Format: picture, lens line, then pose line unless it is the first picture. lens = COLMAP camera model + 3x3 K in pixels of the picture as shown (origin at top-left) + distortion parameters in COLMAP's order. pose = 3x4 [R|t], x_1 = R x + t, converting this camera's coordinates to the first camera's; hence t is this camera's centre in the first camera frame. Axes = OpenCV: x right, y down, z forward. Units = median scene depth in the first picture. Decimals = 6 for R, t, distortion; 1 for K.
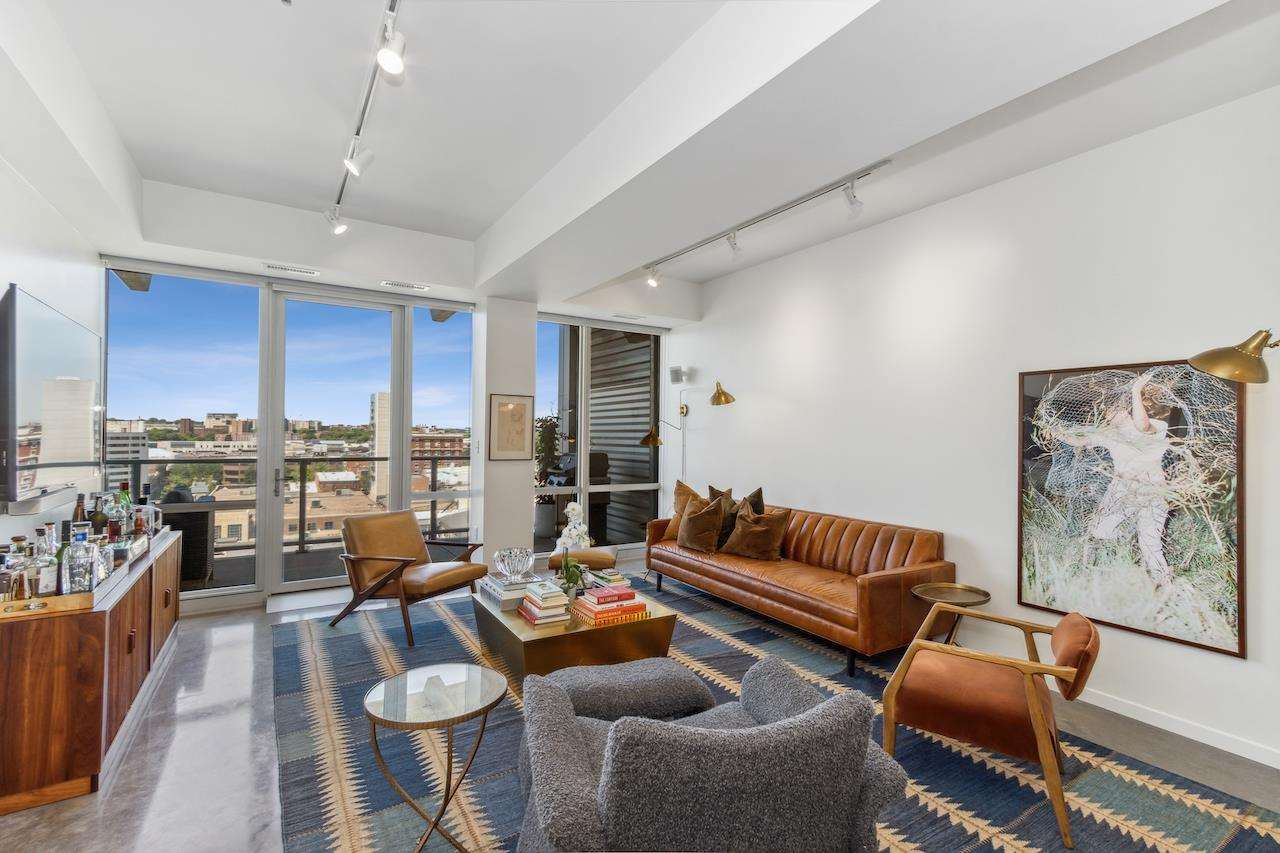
lens RADIAL K [[573.3, 0, 632.5], [0, 573.3, 434.7], [0, 0, 1]] dist [0.015849, -0.000225]
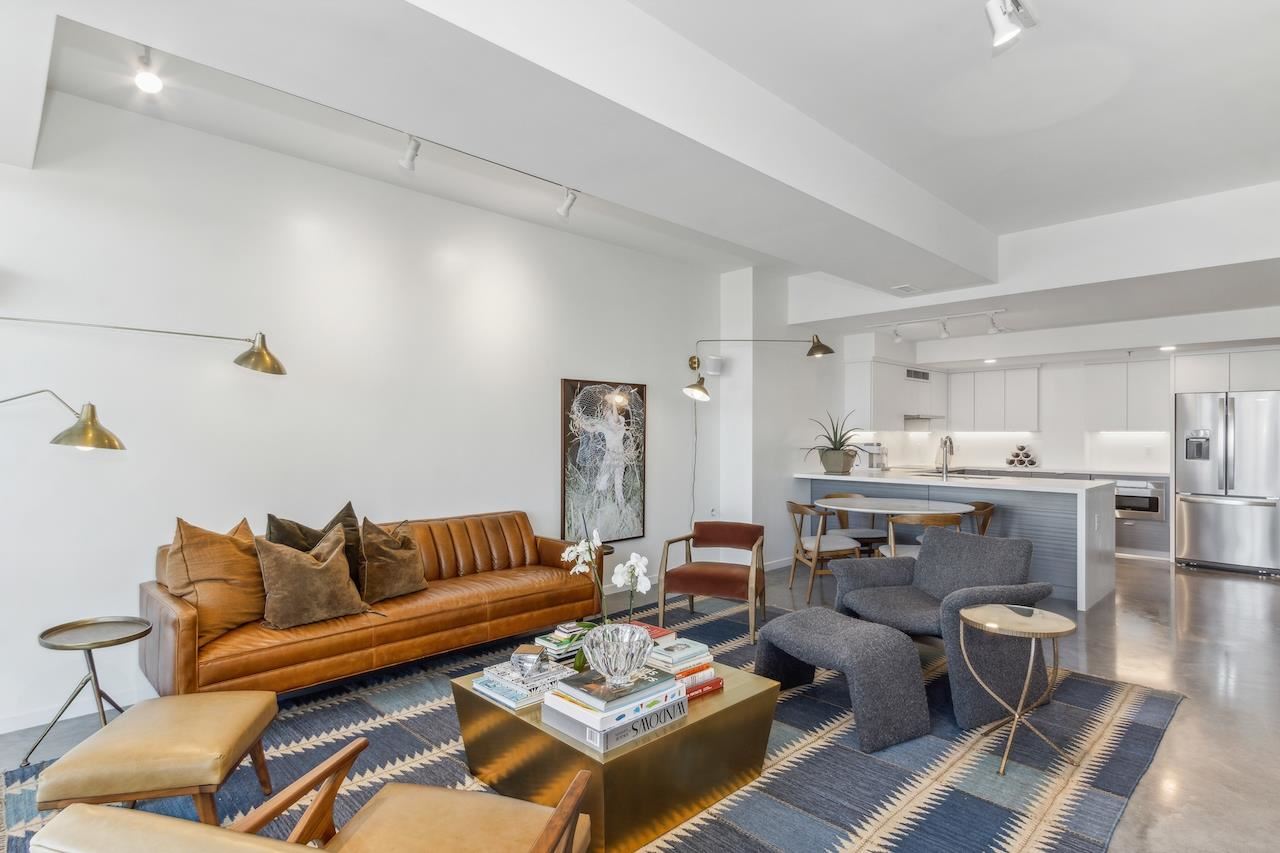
lens RADIAL K [[654.6, 0, 639.2], [0, 654.6, 426.2], [0, 0, 1]] dist [0.003063, 0.000319]
pose [[-0.215158, -0.003394, 0.976573, -0.665247], [0.001530, 0.999992, 0.003813, -0.002010], [-0.976578, 0.002315, -0.215151, 0.886491]]
